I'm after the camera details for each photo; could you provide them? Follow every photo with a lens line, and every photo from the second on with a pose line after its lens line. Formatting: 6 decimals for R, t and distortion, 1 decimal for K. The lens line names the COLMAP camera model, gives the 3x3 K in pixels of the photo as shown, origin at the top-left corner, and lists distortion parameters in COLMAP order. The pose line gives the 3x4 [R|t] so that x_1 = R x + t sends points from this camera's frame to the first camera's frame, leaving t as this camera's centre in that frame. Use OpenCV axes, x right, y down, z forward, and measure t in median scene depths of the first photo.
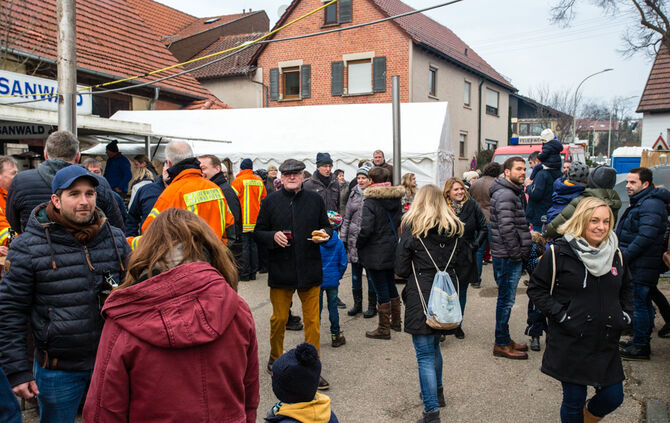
lens RADIAL K [[654.0, 0, 335.0], [0, 654.0, 211.5], [0, 0, 1]] dist [0.090283, -0.000335]
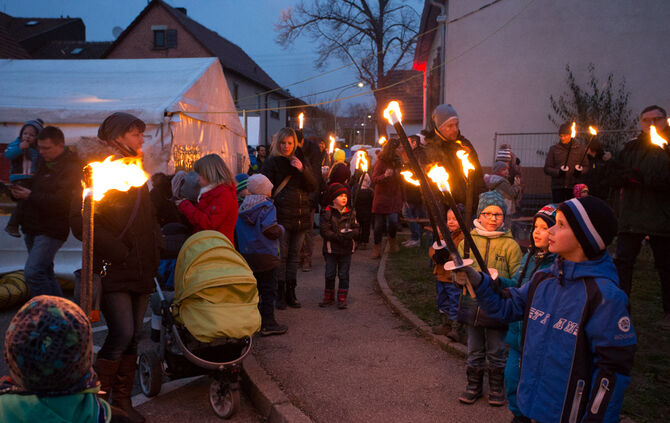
lens RADIAL K [[697.2, 0, 335.0], [0, 697.2, 211.5], [0, 0, 1]] dist [0.008807, 0.028843]
pose [[0.942812, -0.004384, 0.333297, -0.142842], [0.003508, 0.999989, 0.003230, 0.046485], [-0.333308, -0.001876, 0.942816, -0.450677]]
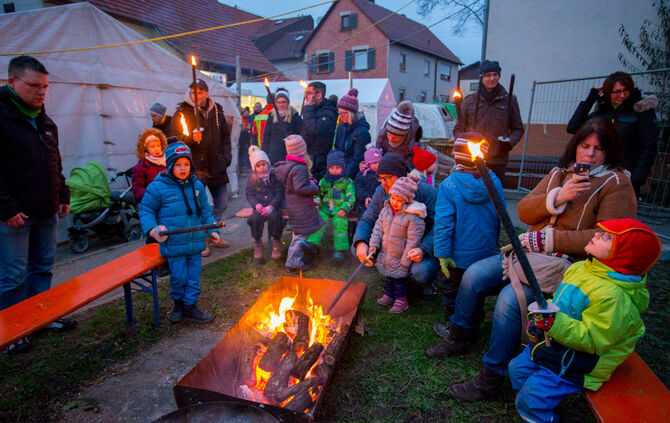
lens RADIAL K [[460.3, 0, 335.0], [0, 460.3, 211.5], [0, 0, 1]] dist [-0.004491, 0.007436]
pose [[0.997425, 0.013668, -0.070403, 0.057627], [-0.003759, 0.990284, 0.139007, 0.027932], [0.071619, -0.138385, 0.987786, -0.279694]]
